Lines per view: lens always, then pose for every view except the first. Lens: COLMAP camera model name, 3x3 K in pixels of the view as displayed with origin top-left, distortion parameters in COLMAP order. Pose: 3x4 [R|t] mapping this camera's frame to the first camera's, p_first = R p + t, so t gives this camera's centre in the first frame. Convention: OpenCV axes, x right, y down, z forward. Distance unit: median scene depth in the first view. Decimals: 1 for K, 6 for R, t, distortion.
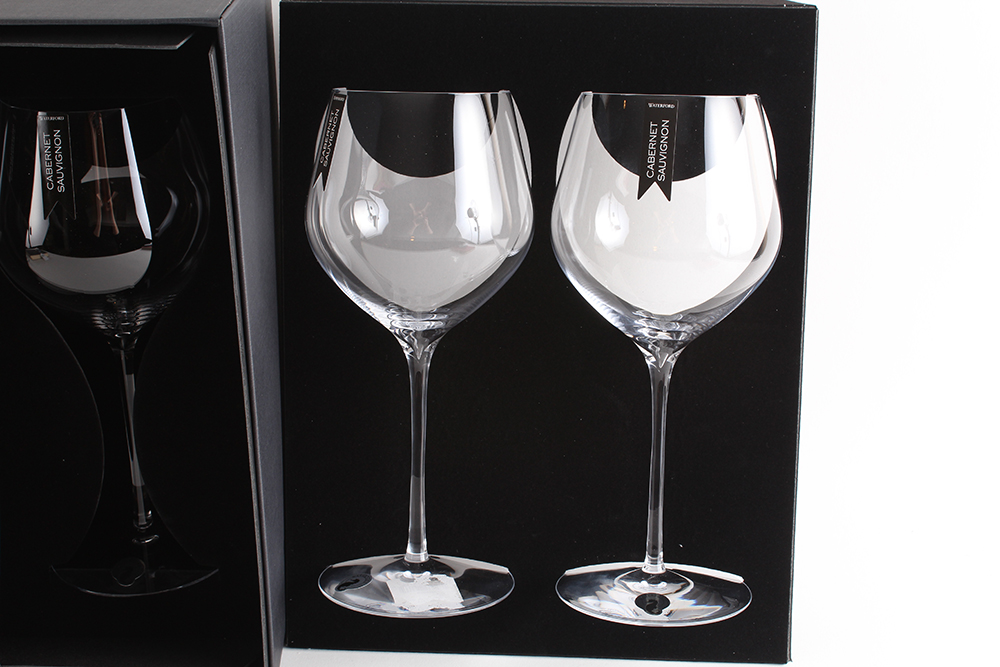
lens RADIAL K [[1538.5, 0, 500.0], [0, 1538.5, 333.5], [0, 0, 1]] dist [-0.003857, 0.005792]
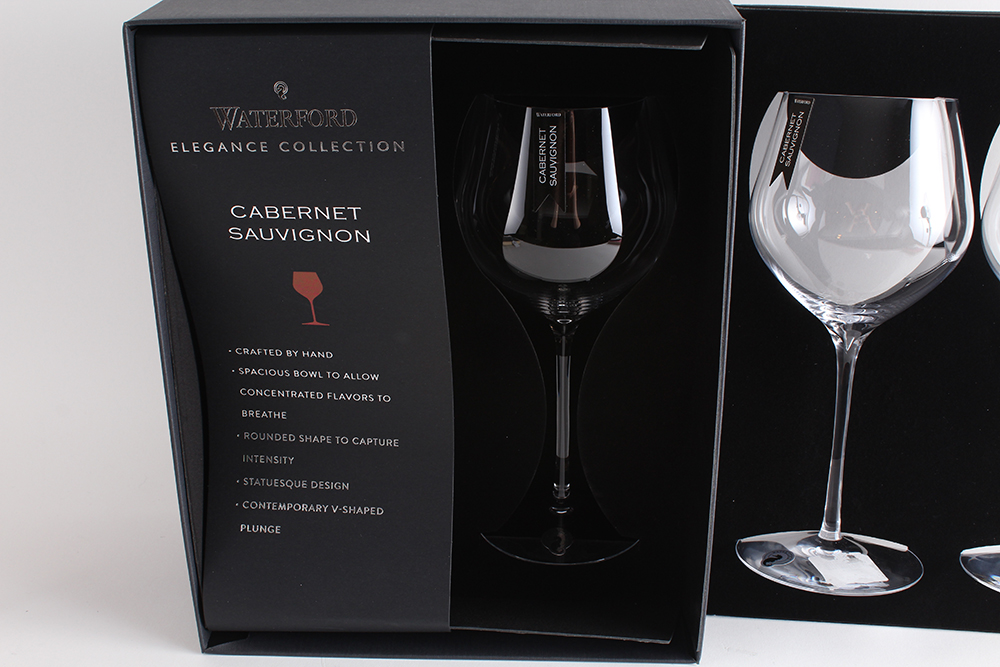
lens RADIAL K [[1273.9, 0, 500.0], [0, 1273.9, 333.5], [0, 0, 1]] dist [-0.060671, 0.053649]
pose [[0.999475, 0.020785, -0.024867, -0.274978], [-0.020251, 0.999562, 0.021564, -0.009014], [0.025304, -0.021049, 0.999458, 0.123956]]
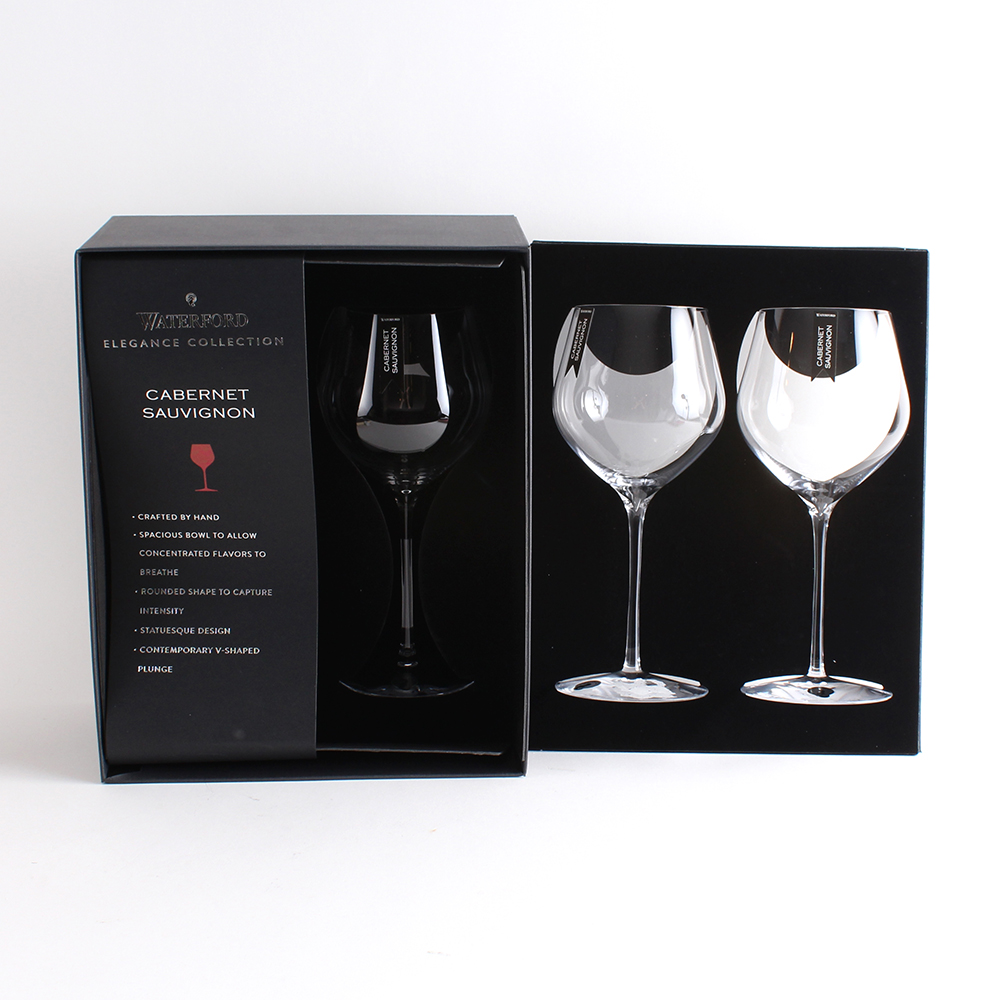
lens RADIAL K [[2179.7, 0, 500.0], [0, 2179.7, 500.0], [0, 0, 1]] dist [-0.045009, -0.045132]
pose [[0.997944, 0.002281, 0.064058, -0.291781], [0.006686, 0.990210, -0.139425, 0.268512], [-0.063749, 0.139566, 0.988159, -0.836483]]
